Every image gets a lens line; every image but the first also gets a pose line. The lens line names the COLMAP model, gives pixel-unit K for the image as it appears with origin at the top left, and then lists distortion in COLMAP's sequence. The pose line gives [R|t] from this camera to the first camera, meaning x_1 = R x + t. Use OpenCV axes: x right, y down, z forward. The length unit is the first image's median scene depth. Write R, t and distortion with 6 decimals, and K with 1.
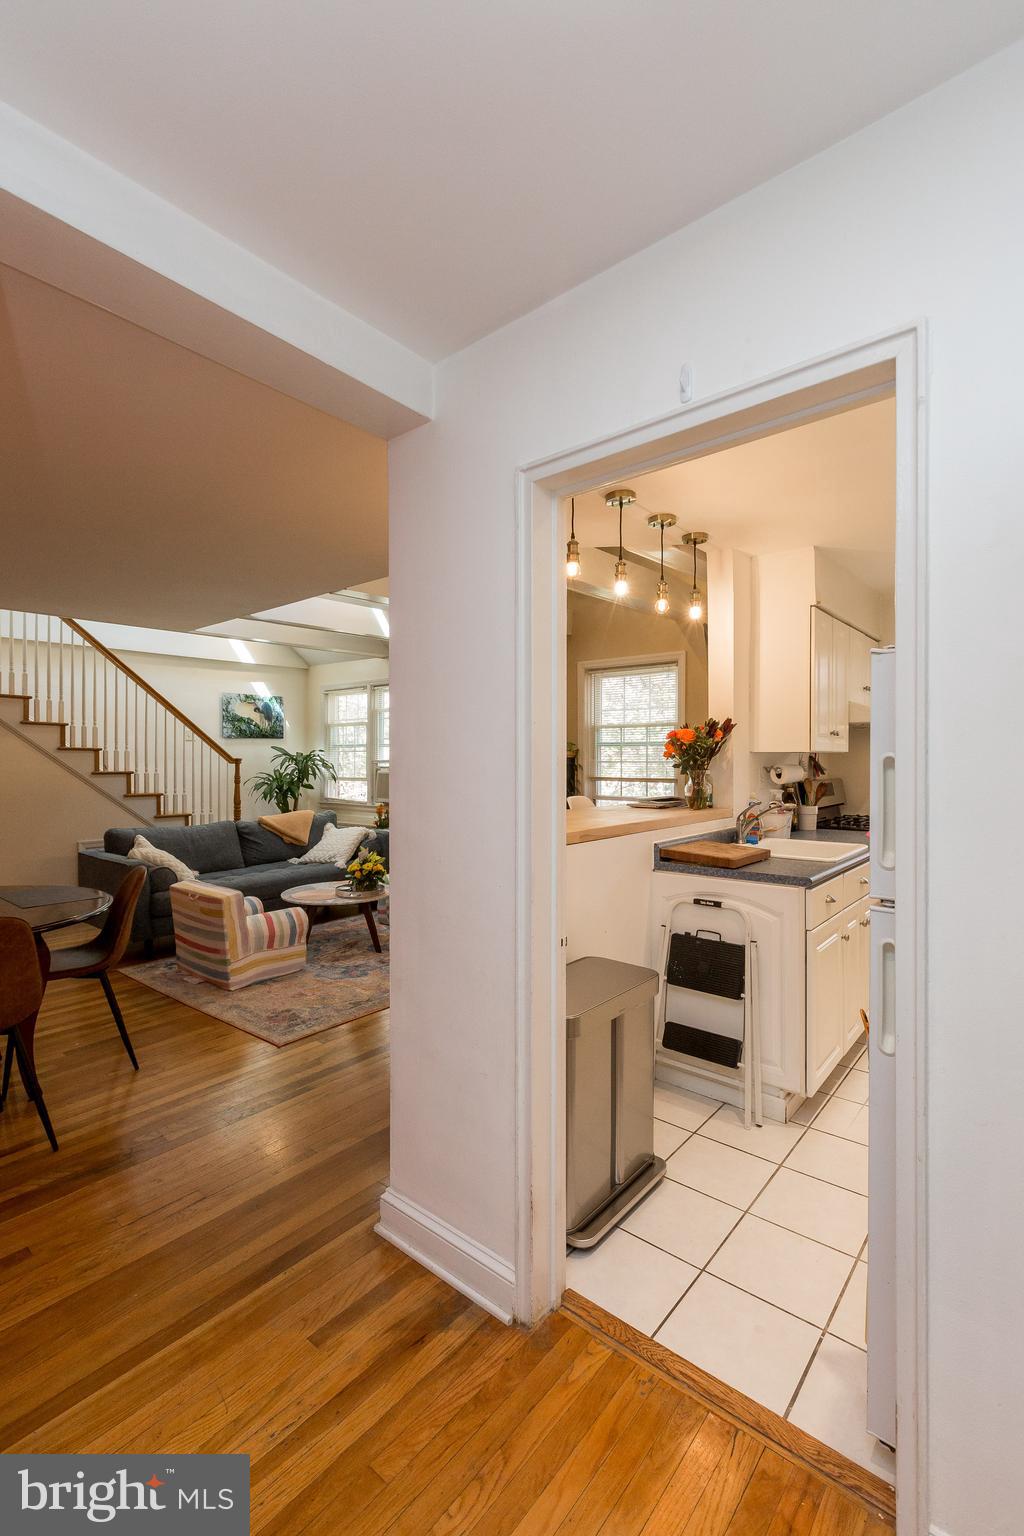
lens RADIAL K [[694.8, 0, 514.7], [0, 694.8, 761.9], [0, 0, 1]] dist [0.003340, -0.000043]
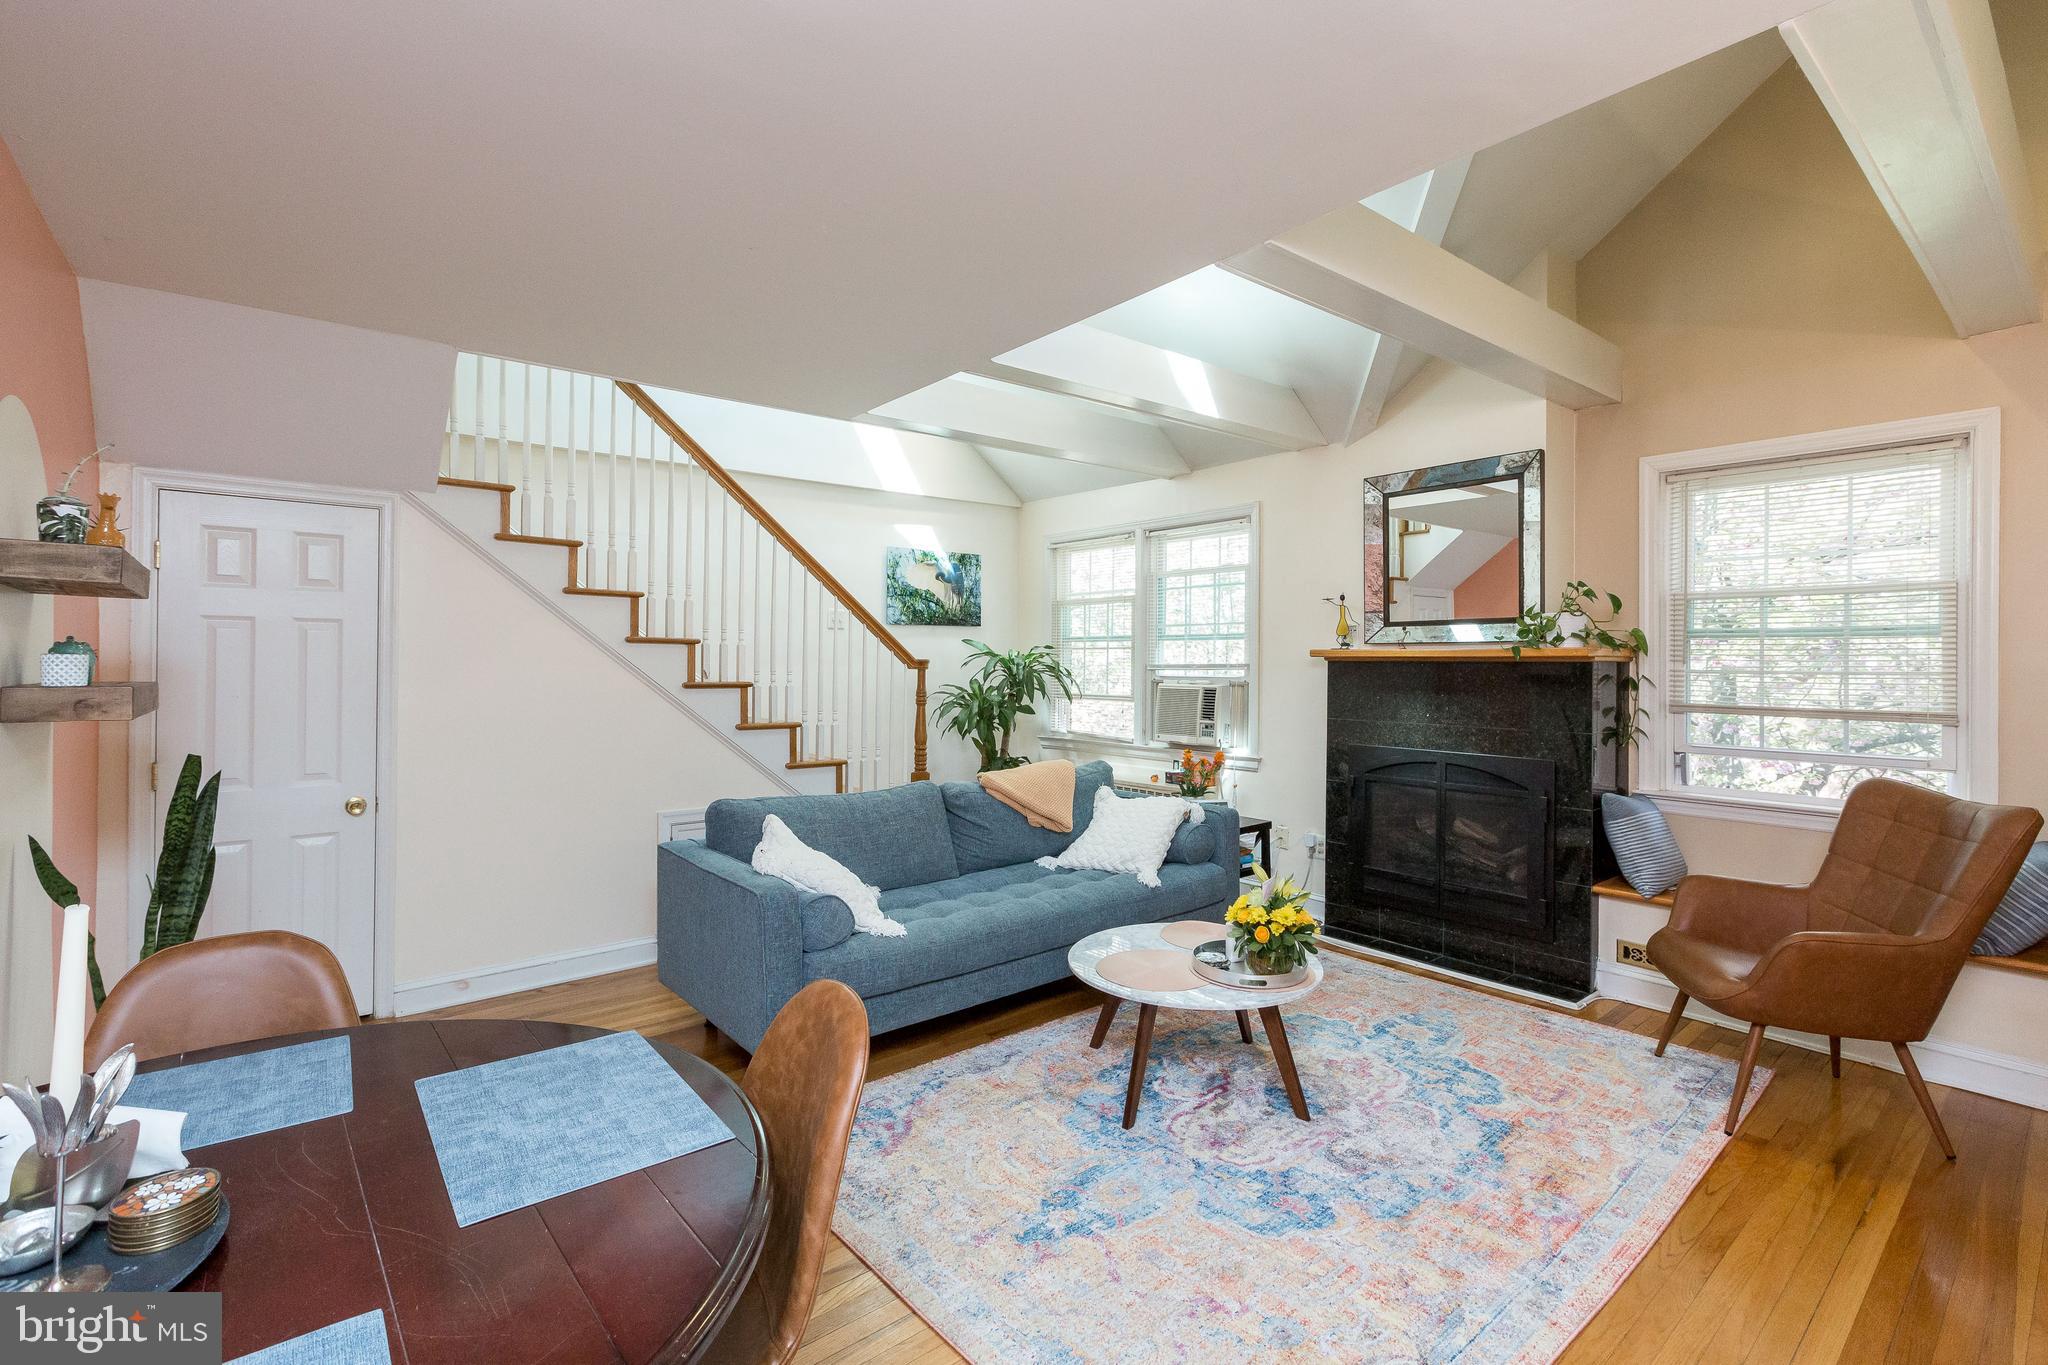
lens RADIAL K [[926.4, 0, 1039.4], [0, 926.4, 654.8], [0, 0, 1]] dist [0.003340, -0.000043]
pose [[0.985555, 0.005705, -0.169262, -0.181970], [-0.007945, 0.999890, -0.012558, -0.000437], [0.169171, 0.013722, 0.985491, 0.288620]]
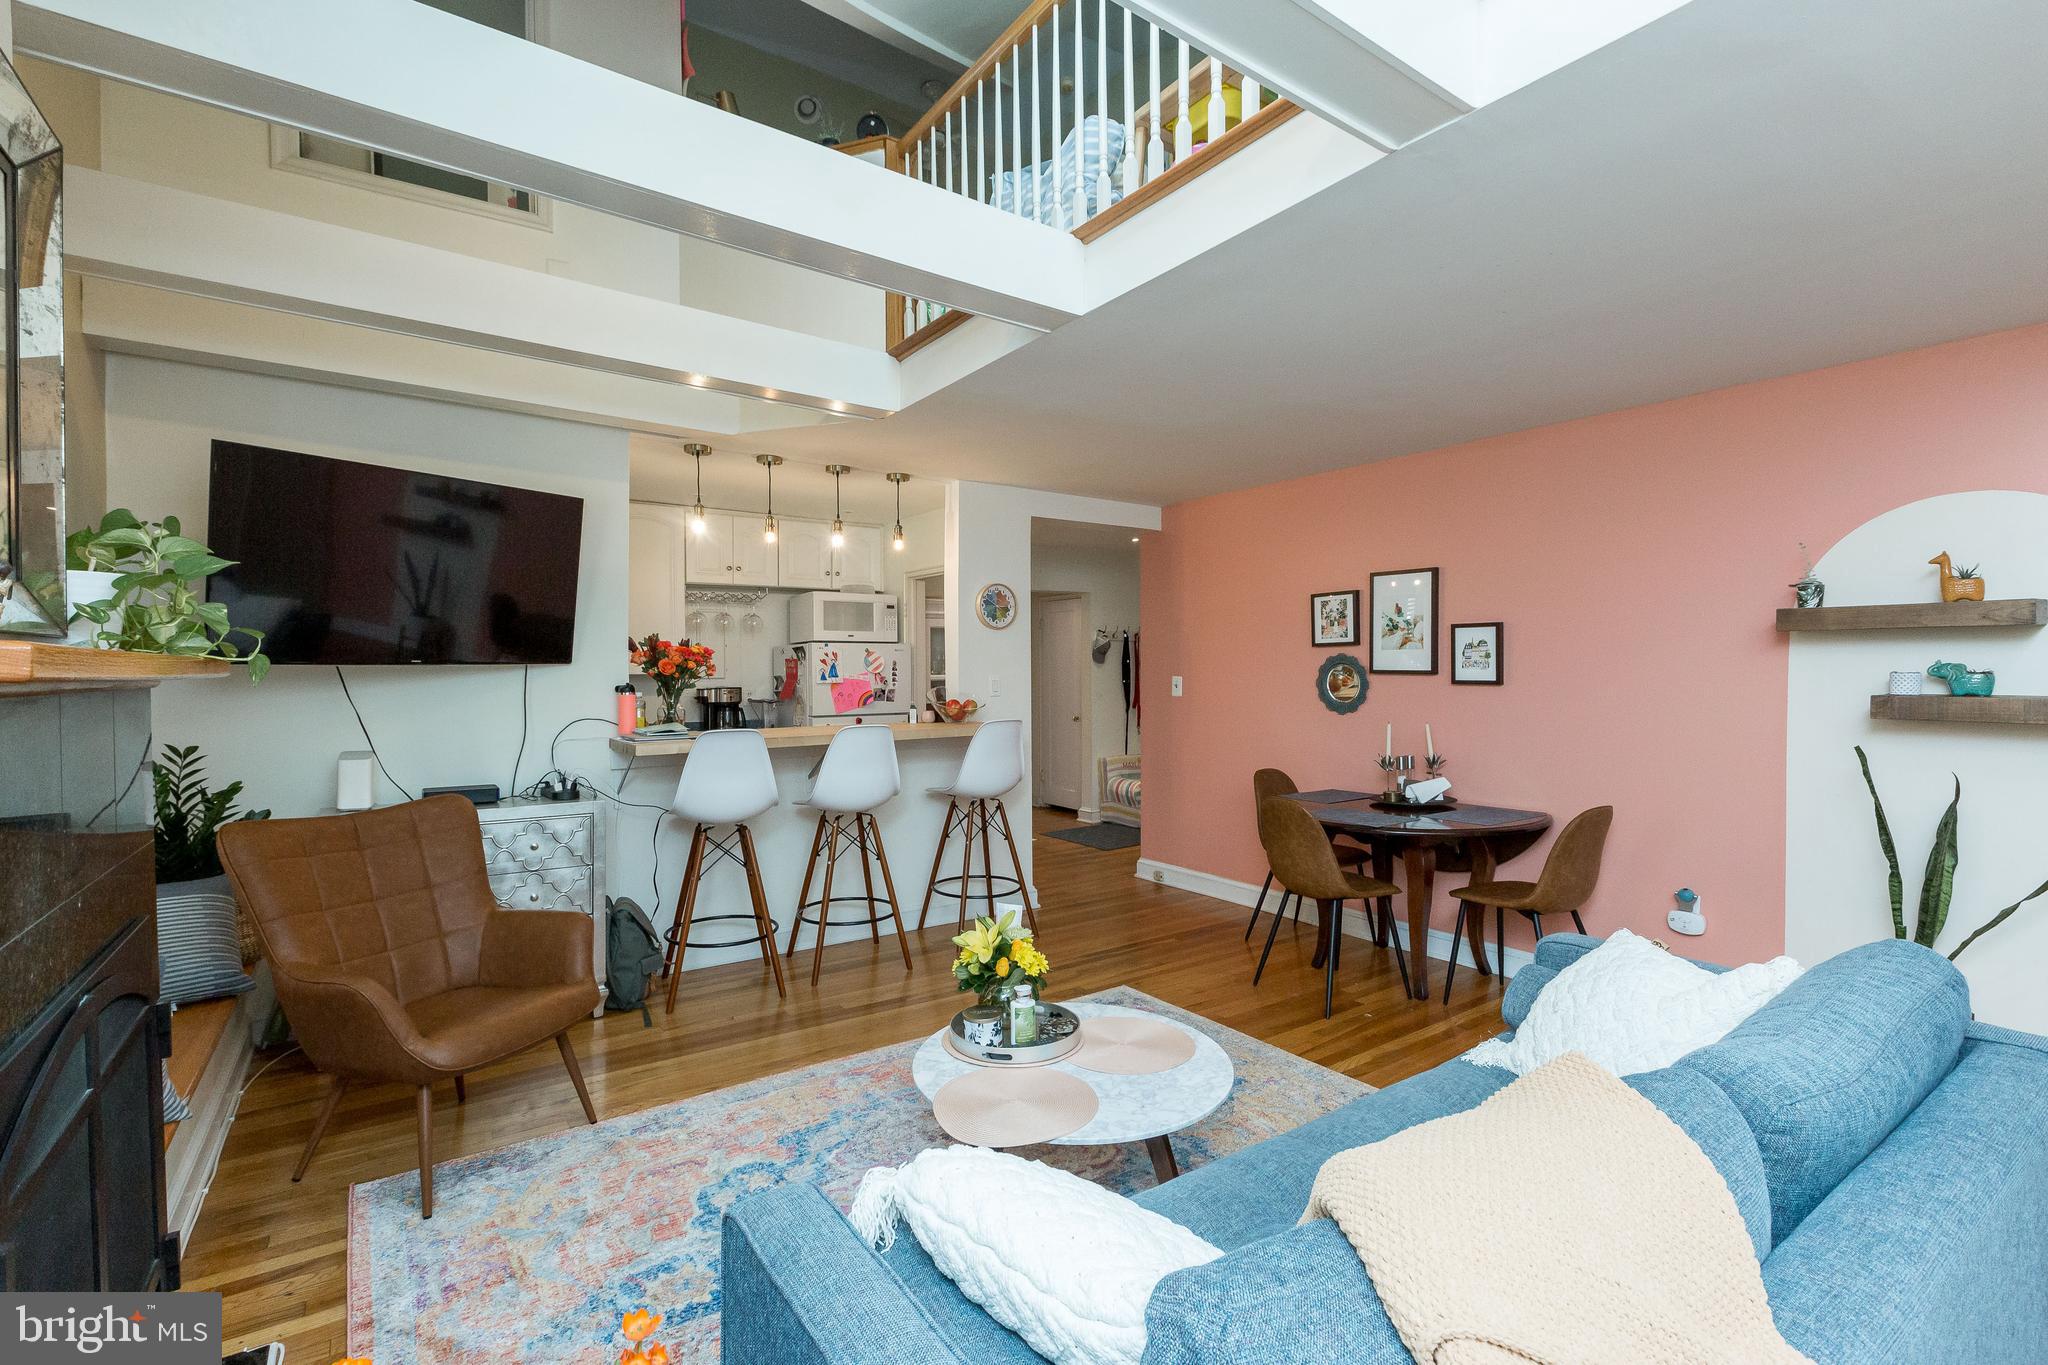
lens RADIAL K [[926.4, 0, 1034.9], [0, 926.4, 682.9], [0, 0, 1]] dist [0.003340, -0.000043]
pose [[-0.965077, 0.004453, 0.261929, -0.262986], [0.010459, 0.999713, 0.021537, -0.009798], [-0.261758, 0.023524, -0.964847, 1.060403]]
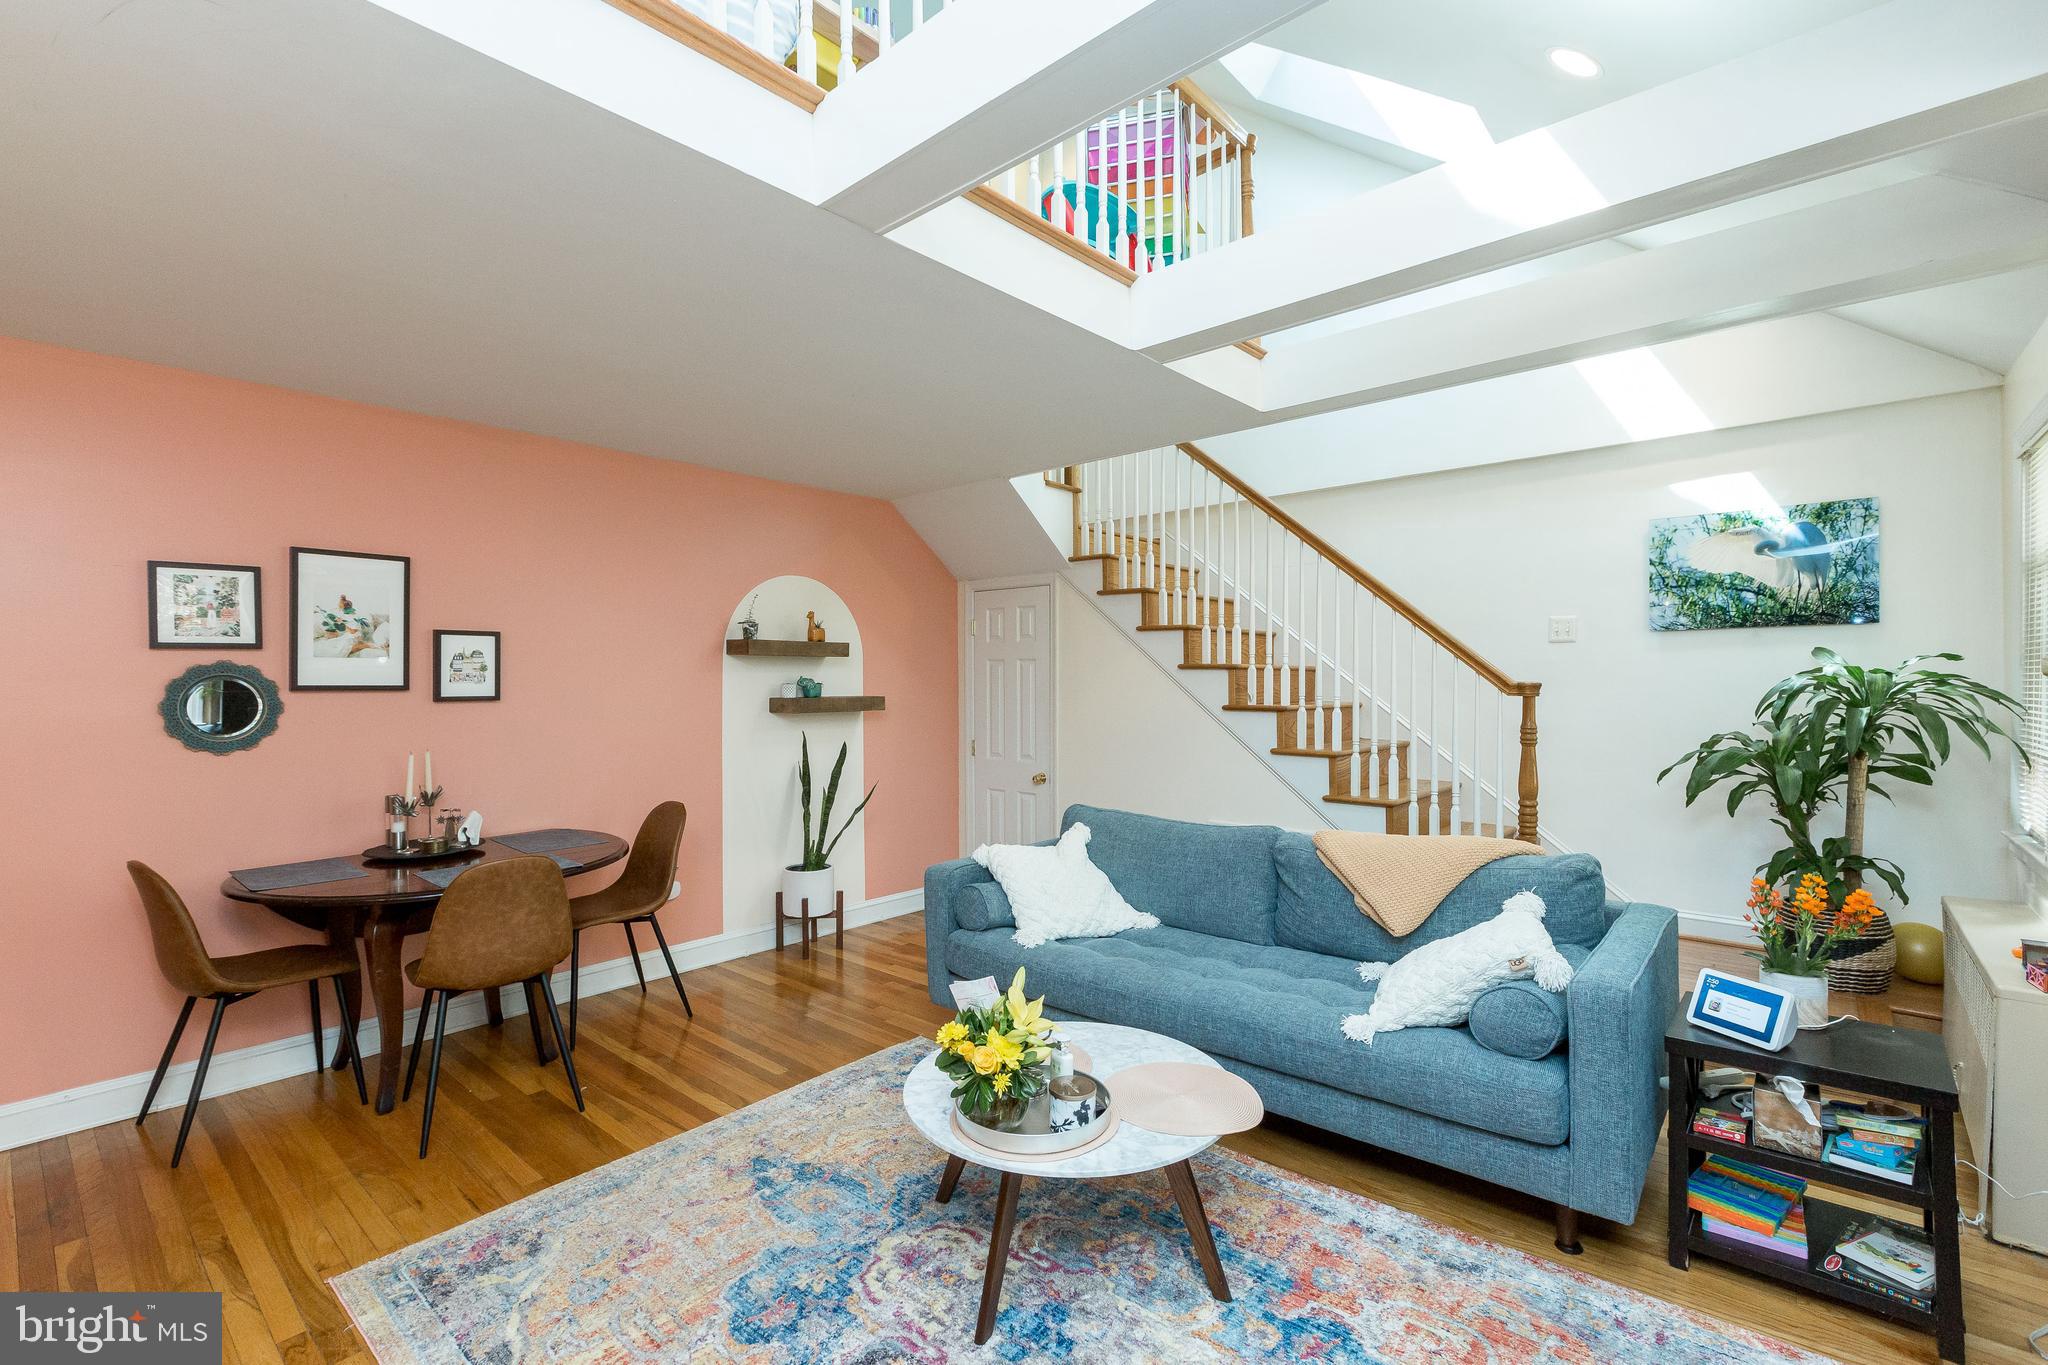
lens RADIAL K [[926.4, 0, 1019.8], [0, 926.4, 675.1], [0, 0, 1]] dist [0.003340, -0.000043]
pose [[-0.024156, 0.003965, -0.999700, 0.145703], [-0.003796, 0.999985, 0.004058, -0.010737], [0.999701, 0.003893, -0.024140, 0.720880]]
